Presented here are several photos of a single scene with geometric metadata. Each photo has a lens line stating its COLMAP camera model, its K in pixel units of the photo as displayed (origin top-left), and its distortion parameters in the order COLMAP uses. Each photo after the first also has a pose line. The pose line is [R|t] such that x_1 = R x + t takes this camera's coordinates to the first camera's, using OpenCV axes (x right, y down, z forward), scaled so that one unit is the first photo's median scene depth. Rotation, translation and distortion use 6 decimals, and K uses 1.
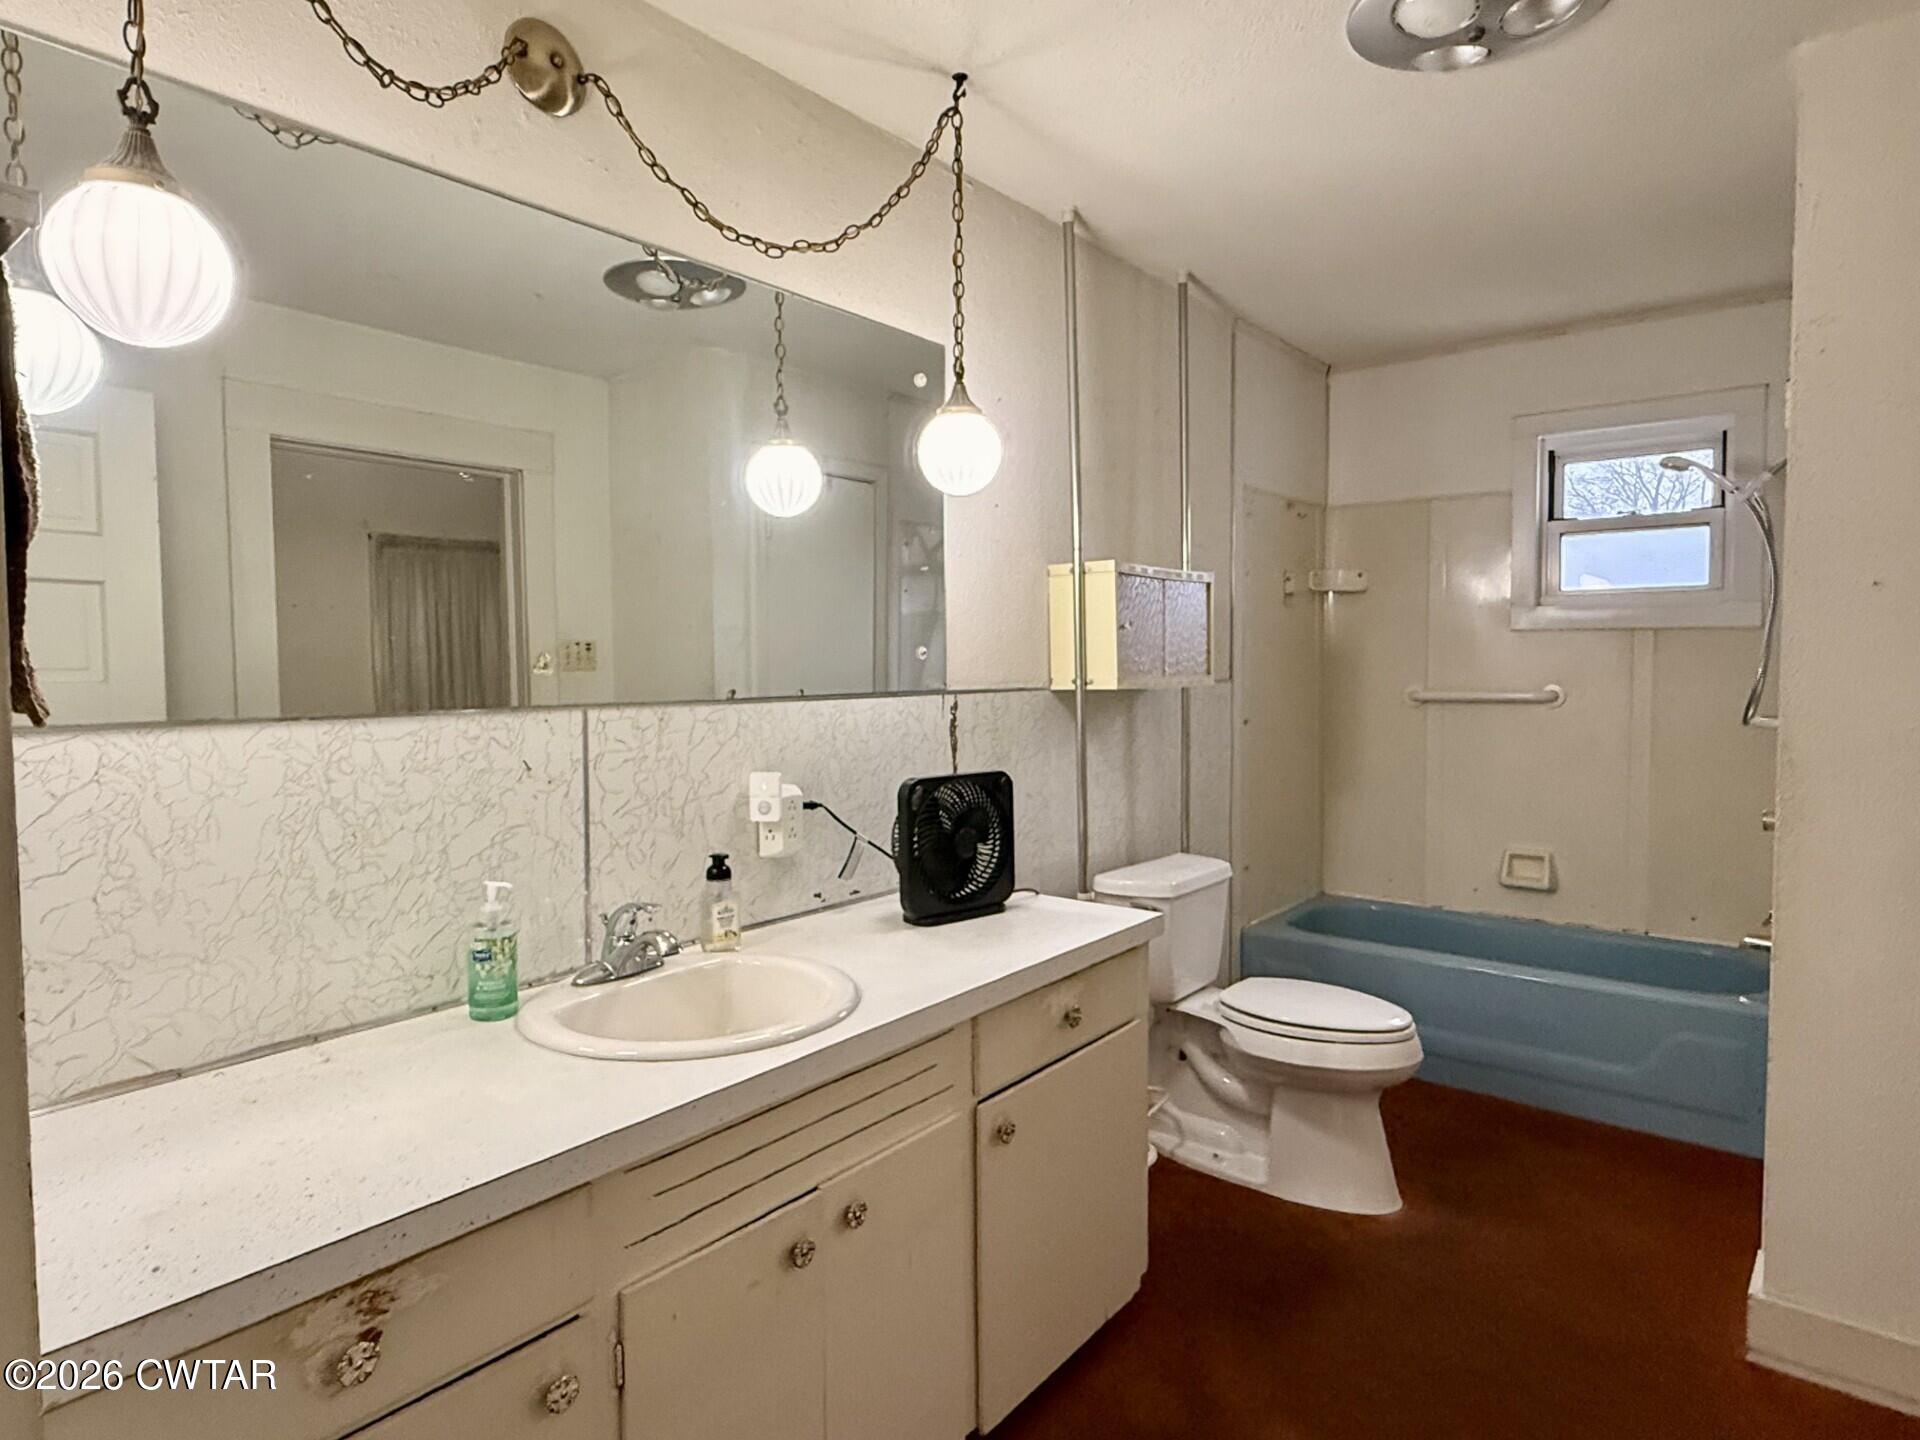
lens RADIAL K [[1111.2, 0, 954.4], [0, 1111.2, 716.0], [0, 0, 1]] dist [-0.004575, 0.000973]
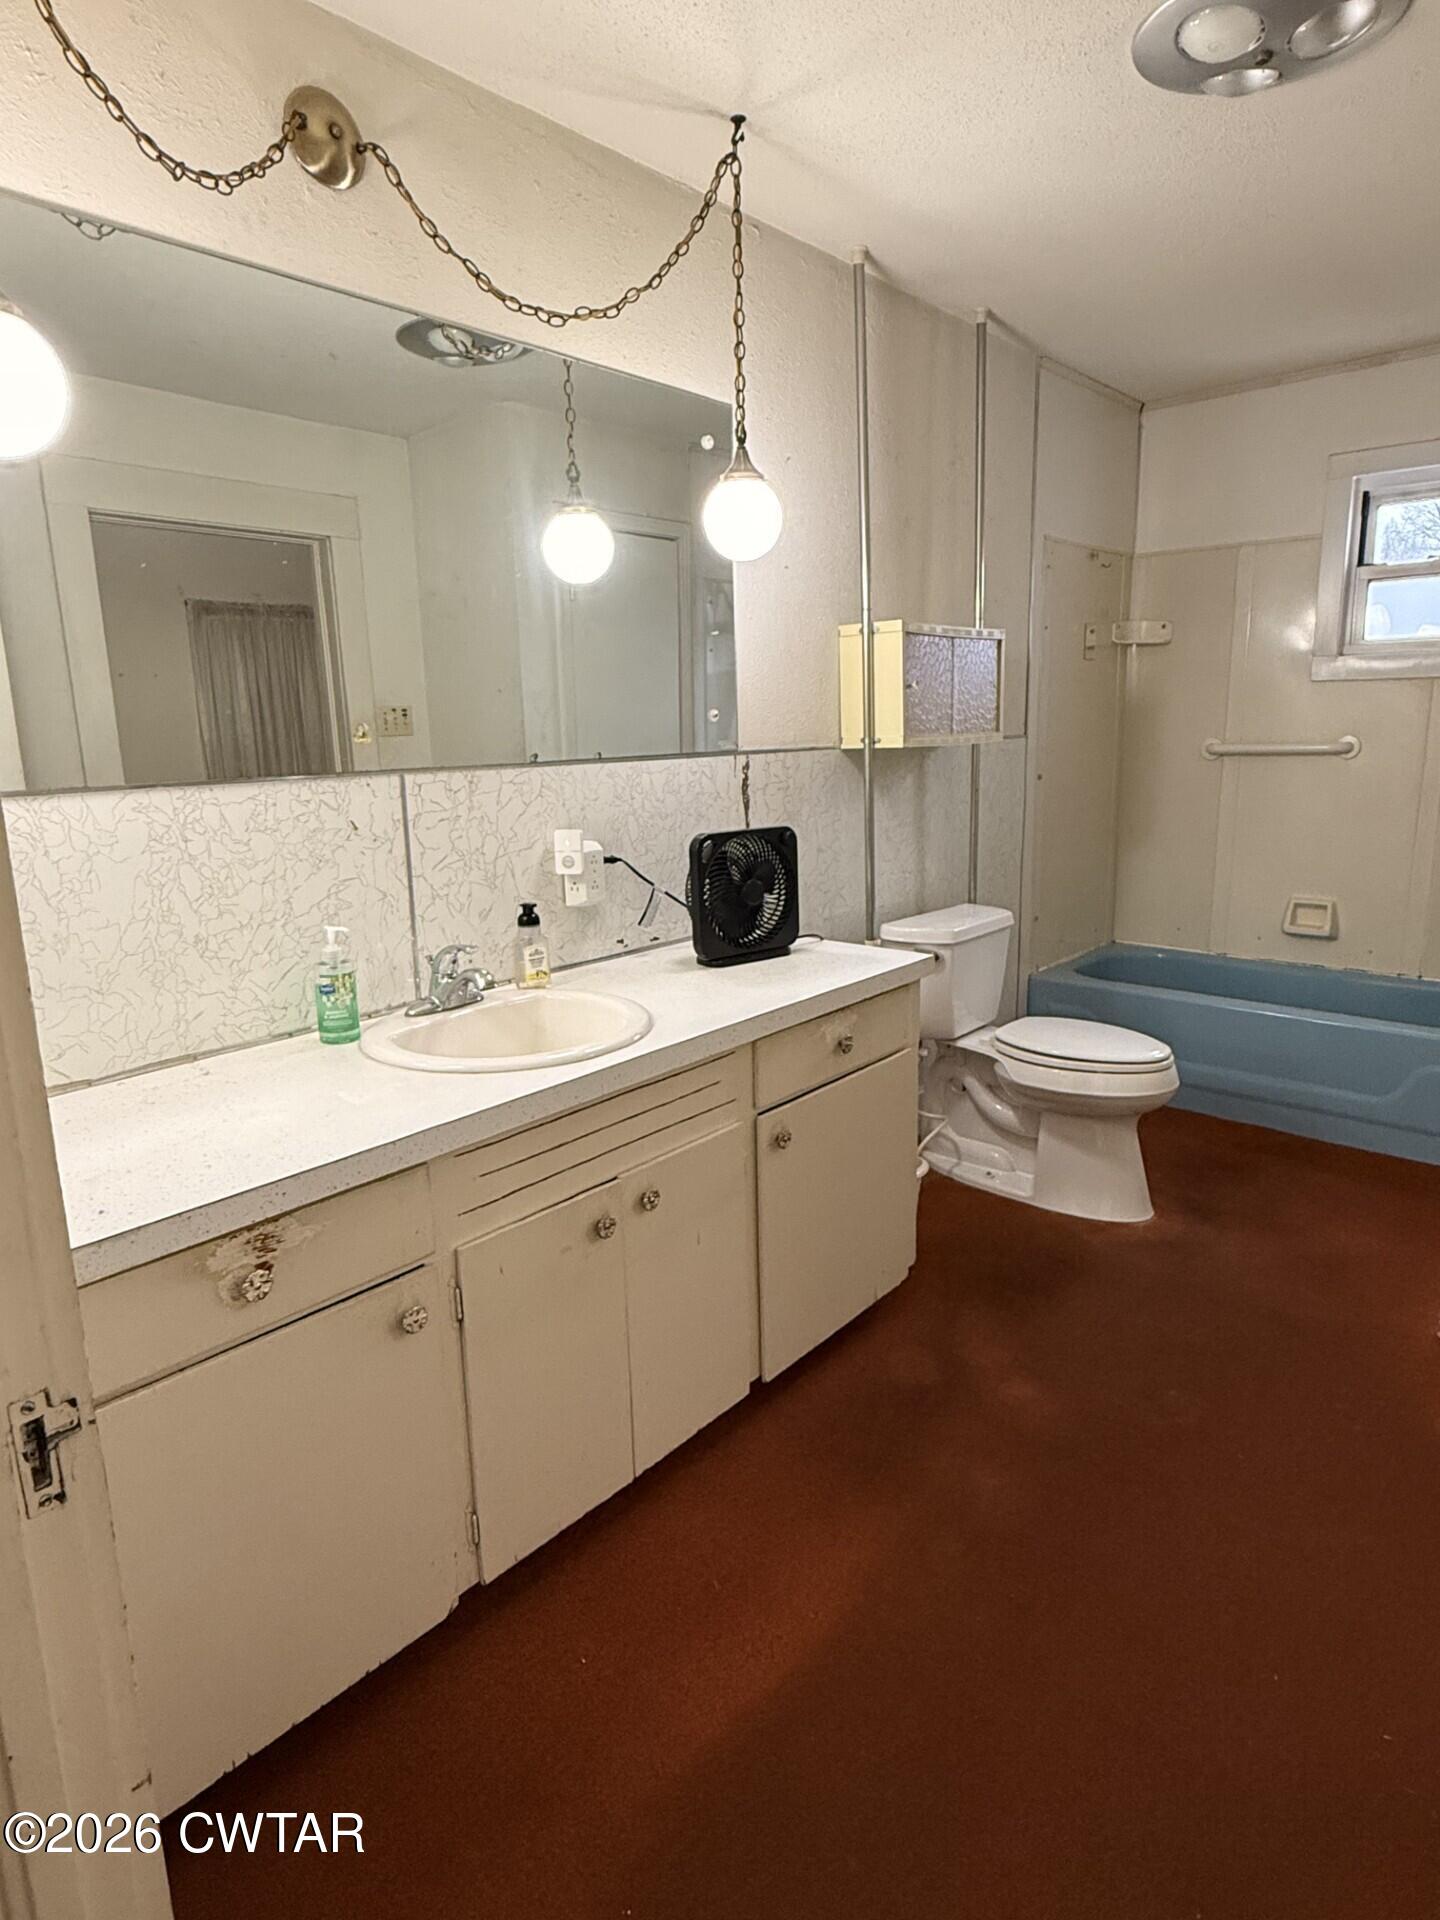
lens RADIAL K [[1111.2, 0, 728.8], [0, 1111.2, 960.6], [0, 0, 1]] dist [-0.004575, 0.000973]
pose [[0.998976, -0.006014, -0.044848, 0.036555], [0.013316, 0.986312, 0.164350, -0.000172], [0.043246, -0.164778, 0.985382, -0.094867]]
